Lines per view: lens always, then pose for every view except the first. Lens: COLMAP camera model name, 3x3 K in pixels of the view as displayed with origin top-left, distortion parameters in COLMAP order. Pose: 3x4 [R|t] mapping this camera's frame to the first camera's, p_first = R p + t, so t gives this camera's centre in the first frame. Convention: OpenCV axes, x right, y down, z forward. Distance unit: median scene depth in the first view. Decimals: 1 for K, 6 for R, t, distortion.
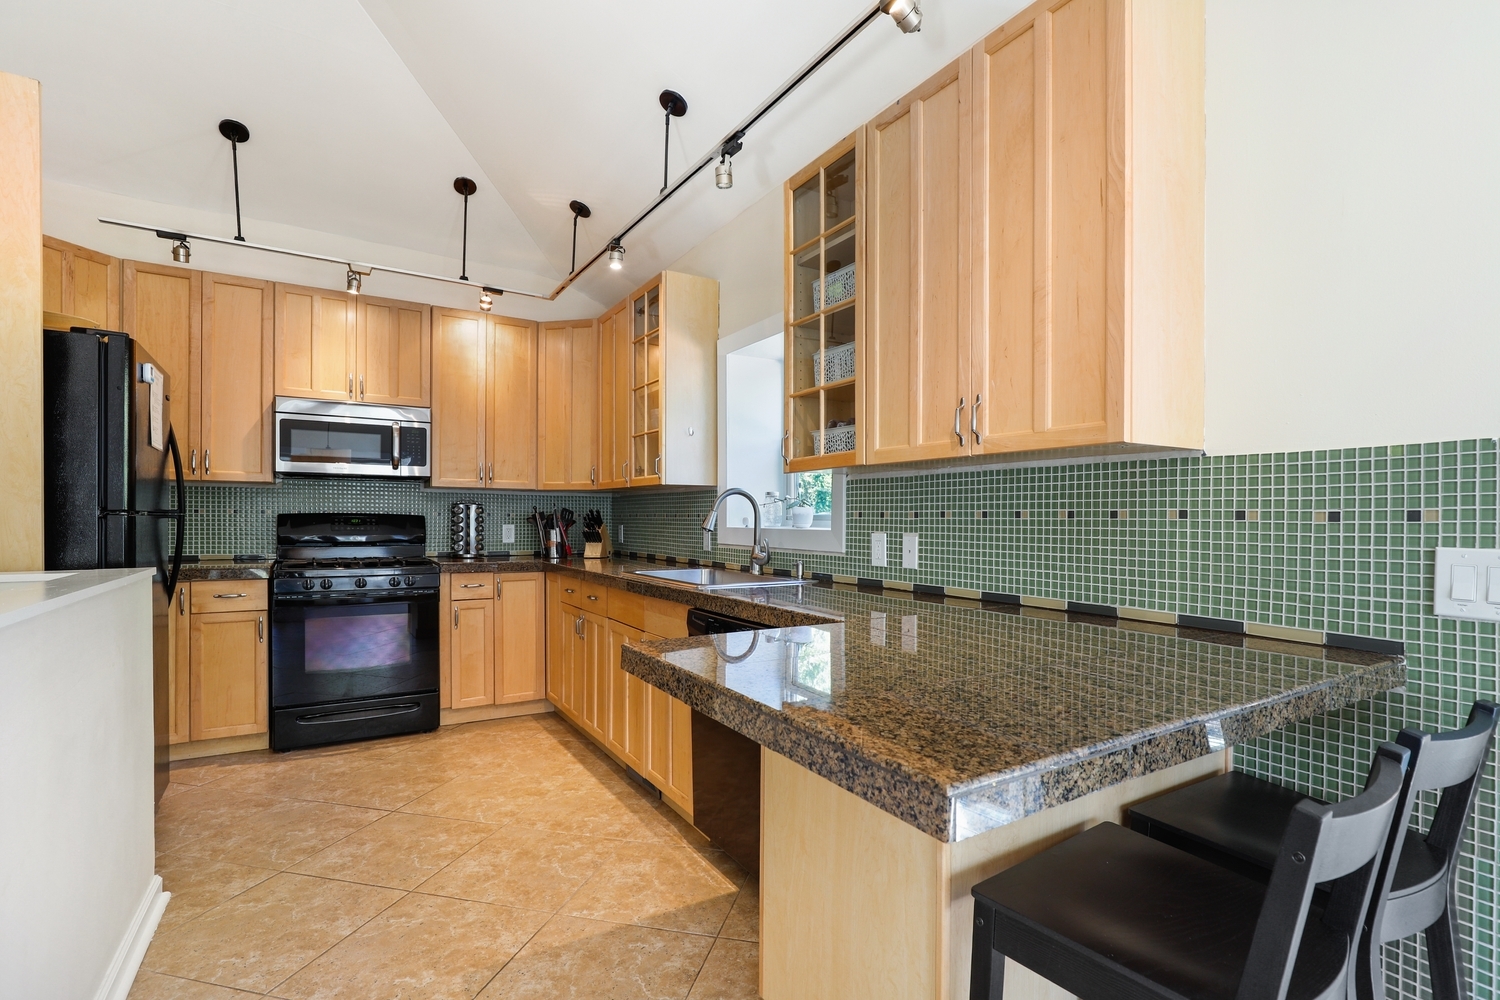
lens RADIAL K [[700.1, 0, 760.5], [0, 700.1, 518.8], [0, 0, 1]] dist [-0.012180, 0.000051]
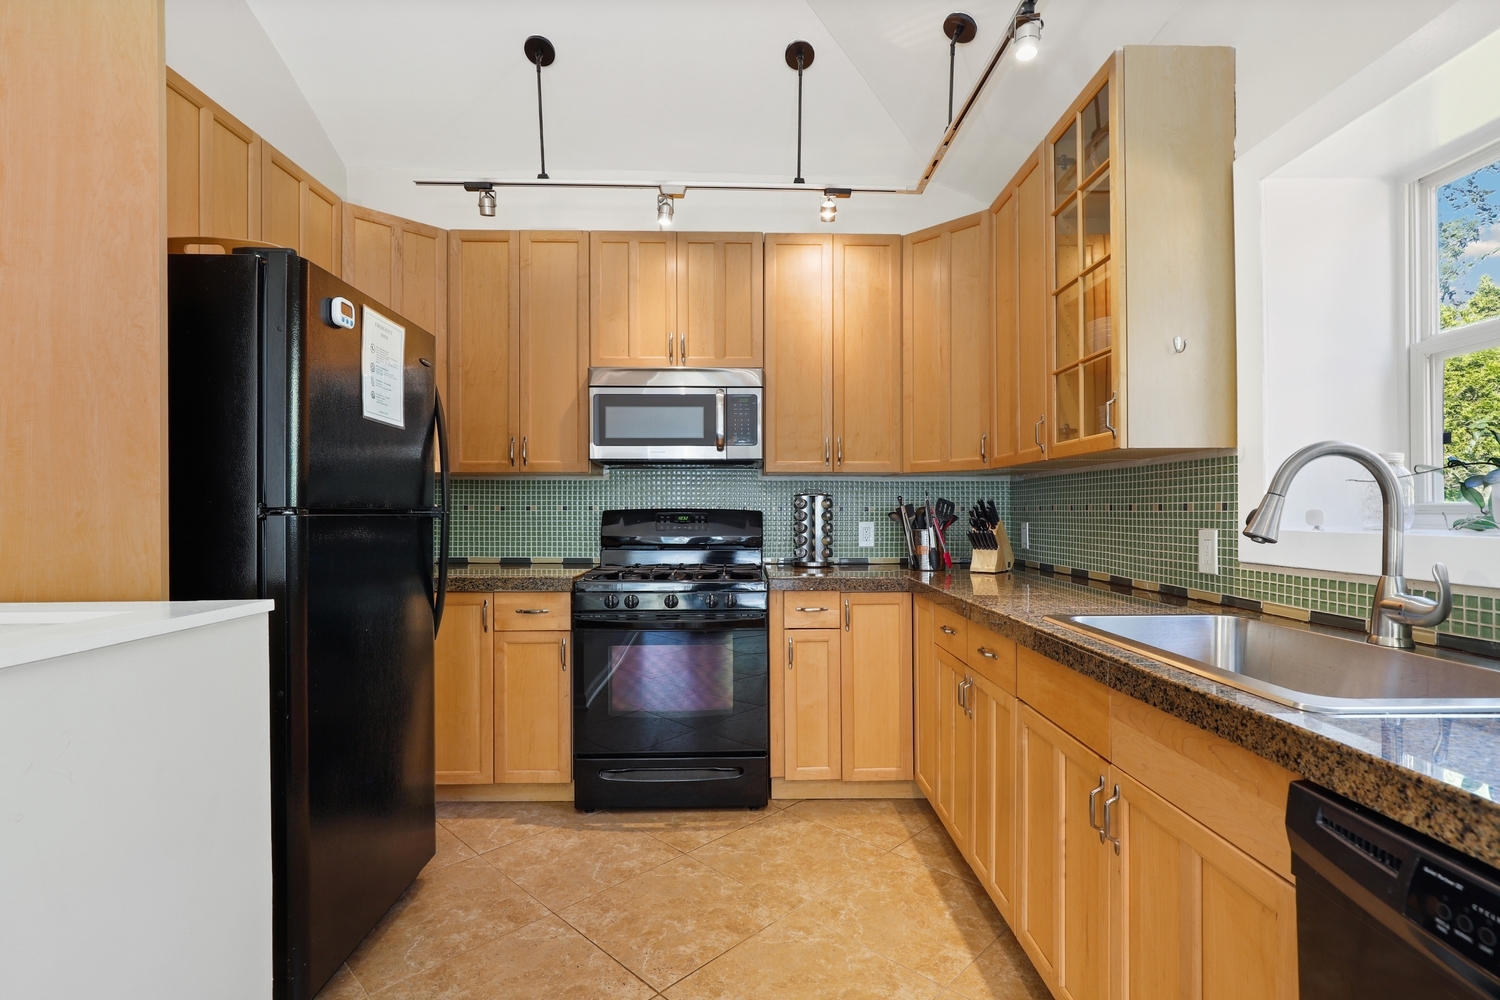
lens RADIAL K [[700.1, 0, 760.5], [0, 700.1, 518.8], [0, 0, 1]] dist [-0.012180, 0.000051]
pose [[0.861115, -0.002378, -0.508405, -0.095890], [0.007260, 0.999945, 0.007619, -0.001901], [0.508358, -0.010252, 0.861085, 0.363785]]
